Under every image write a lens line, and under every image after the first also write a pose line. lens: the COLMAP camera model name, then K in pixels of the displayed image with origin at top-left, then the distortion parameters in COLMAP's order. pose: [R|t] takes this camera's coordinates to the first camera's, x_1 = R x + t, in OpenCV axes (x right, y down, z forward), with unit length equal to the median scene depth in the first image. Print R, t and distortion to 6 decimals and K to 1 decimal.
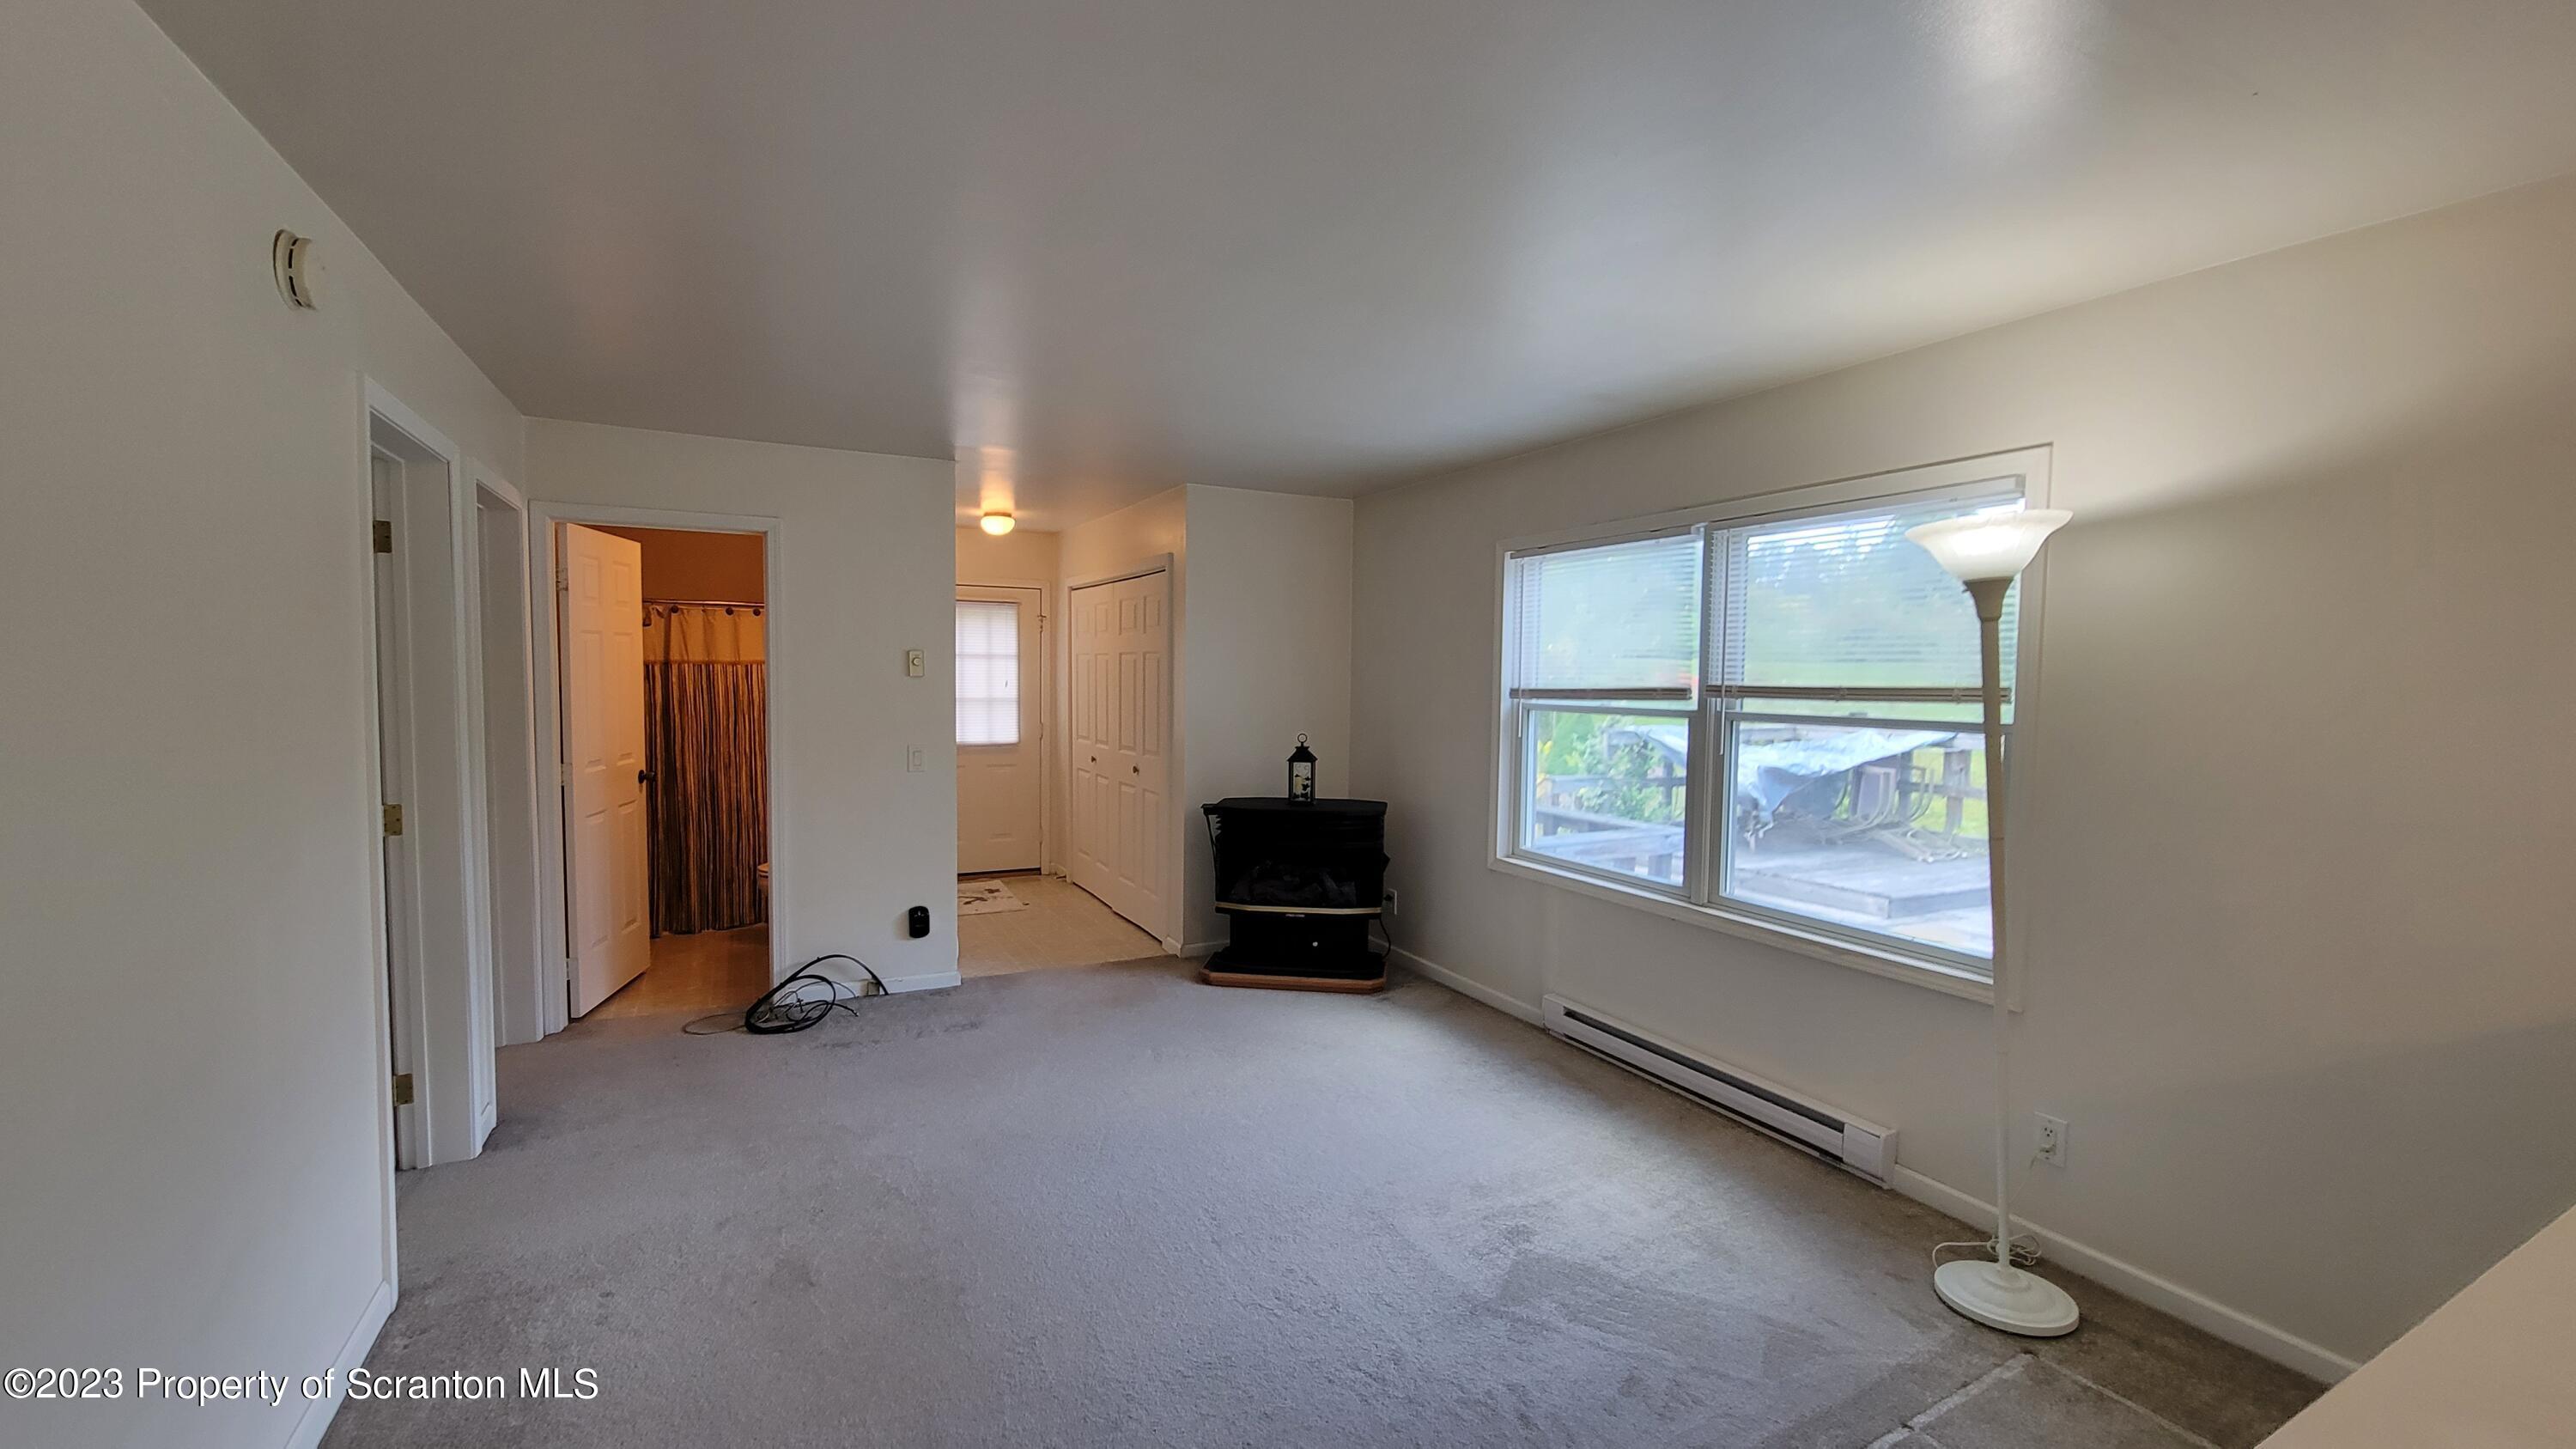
lens RADIAL K [[1023.5, 0, 1280.9], [0, 1023.5, 728.4], [0, 0, 1]] dist [-0.012277, -0.000080]
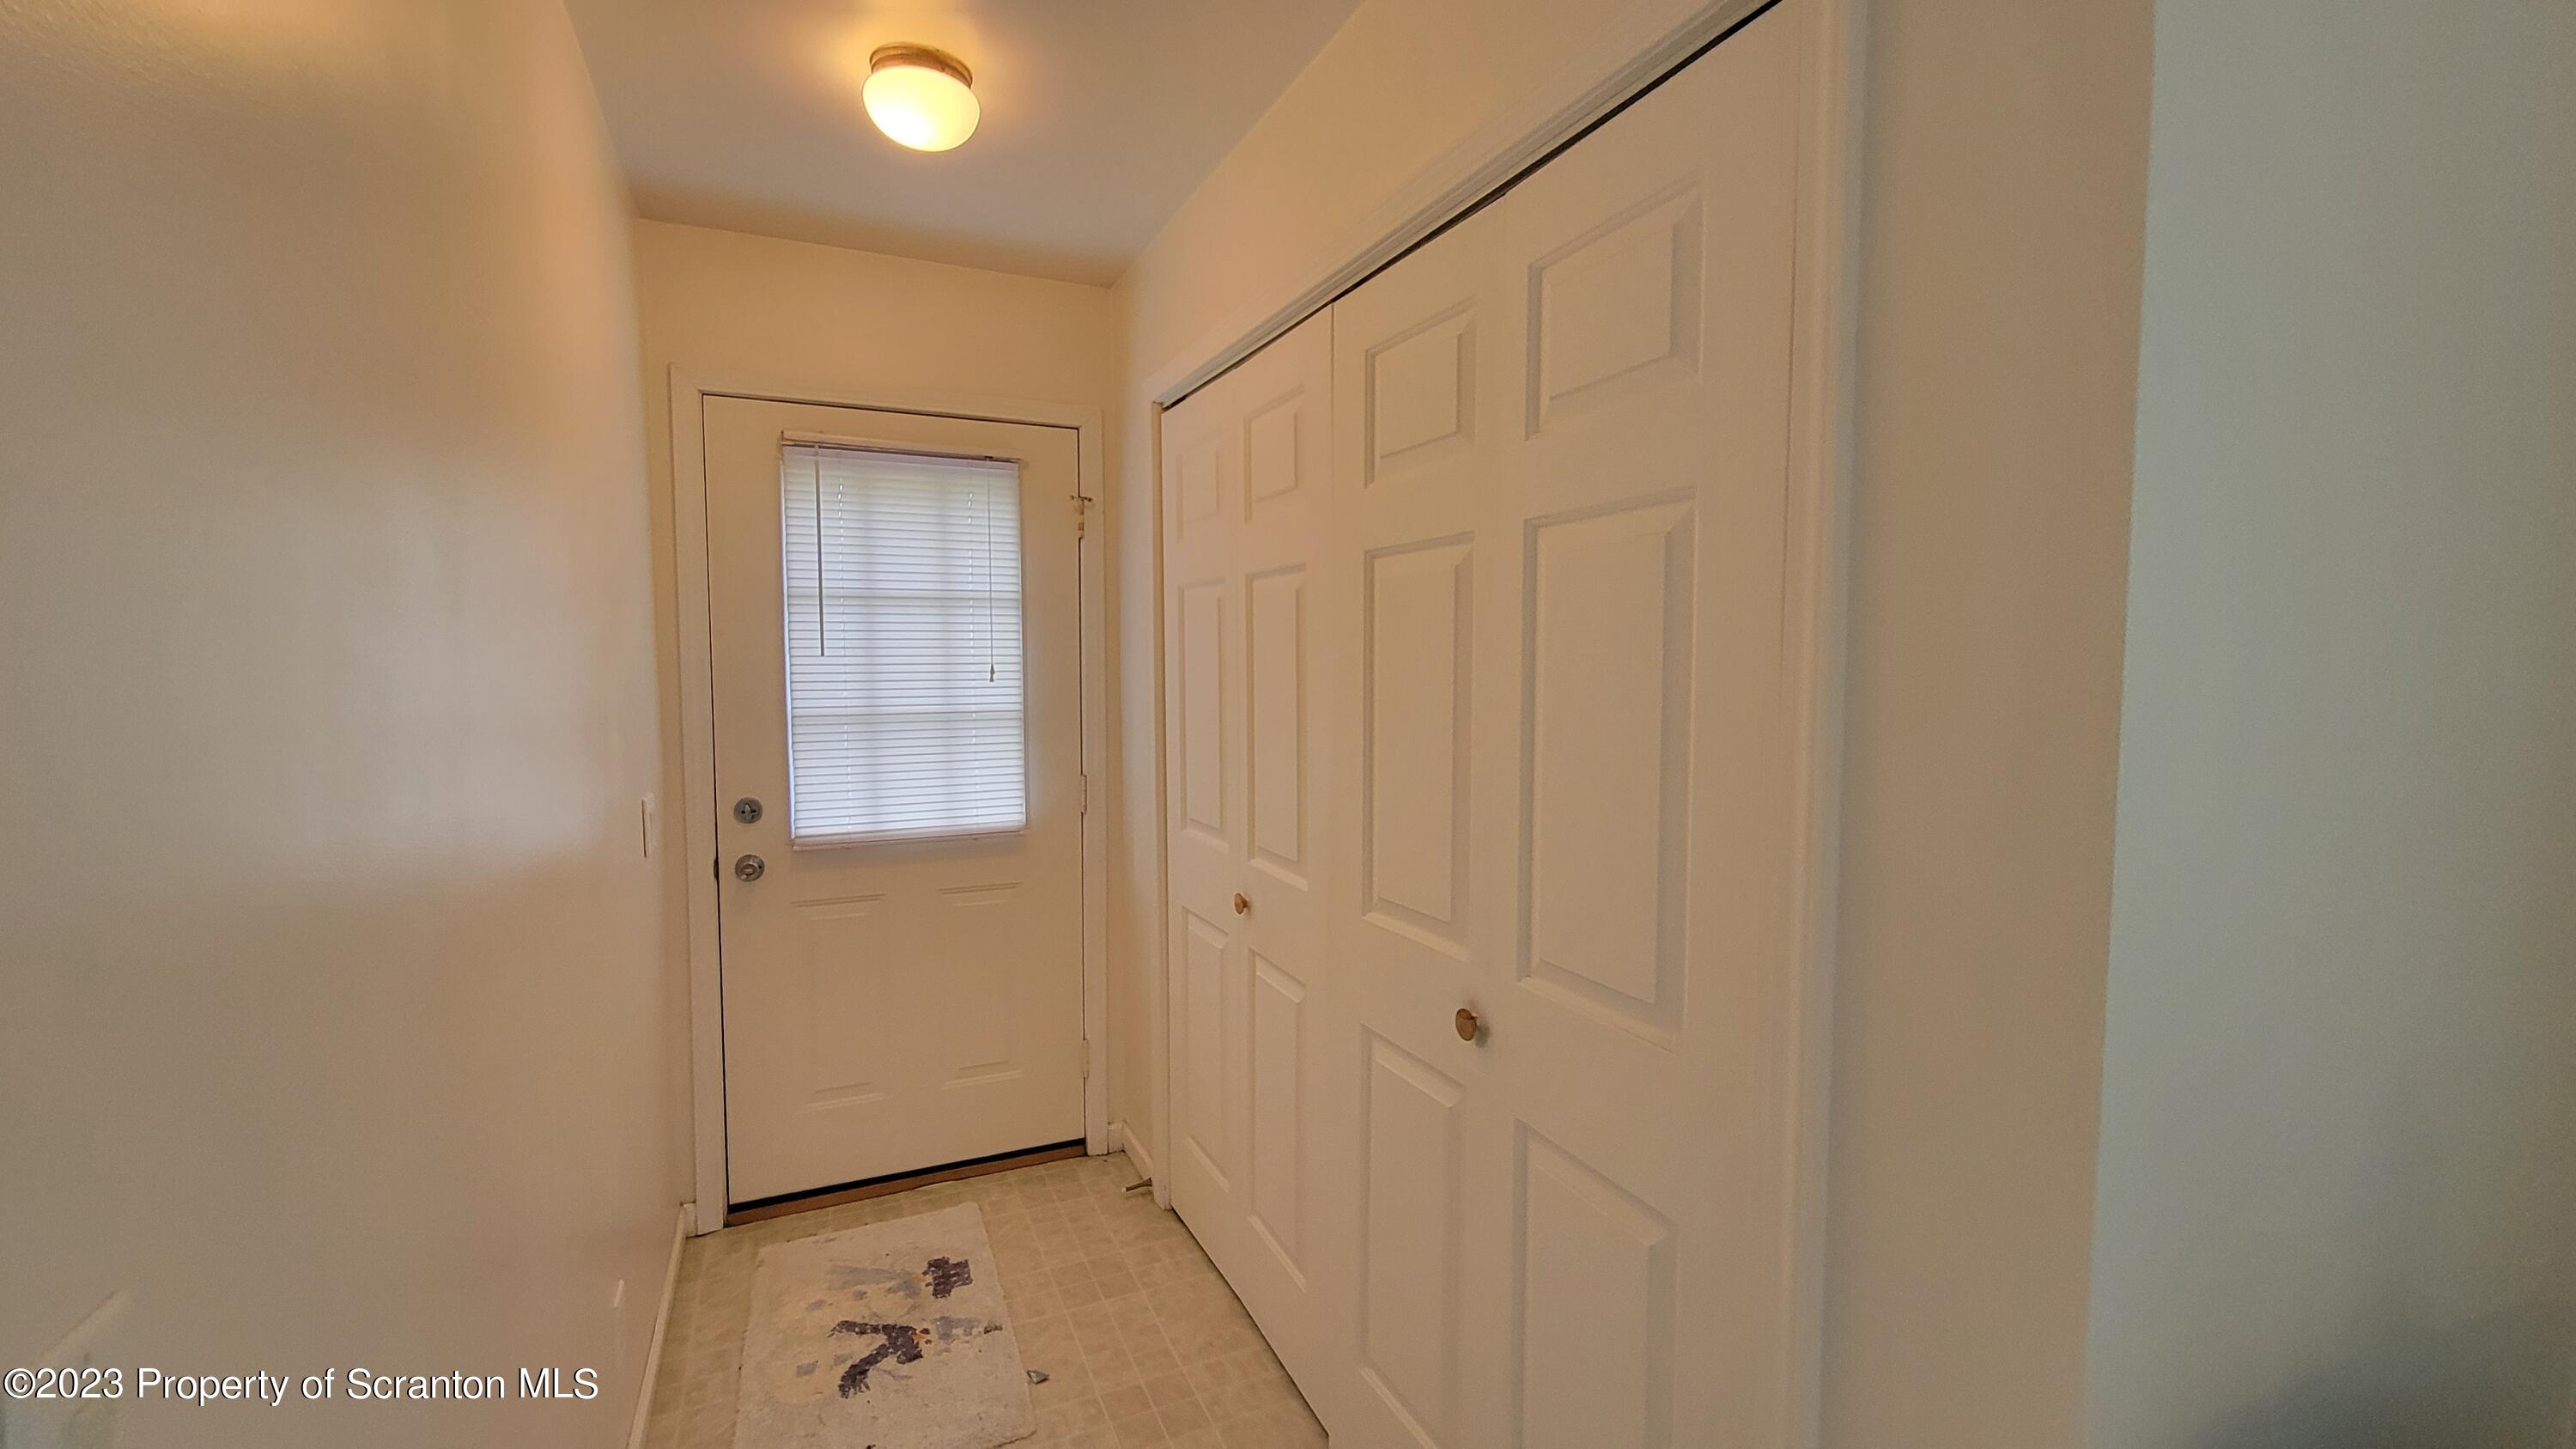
lens RADIAL K [[1023.5, 0, 1280.9], [0, 1023.5, 728.4], [0, 0, 1]] dist [-0.012277, -0.000080]
pose [[0.998953, -0.009454, -0.044755, -0.144409], [0.009832, 0.999918, 0.008250, -0.024989], [0.044674, -0.008681, 0.998964, 0.626494]]
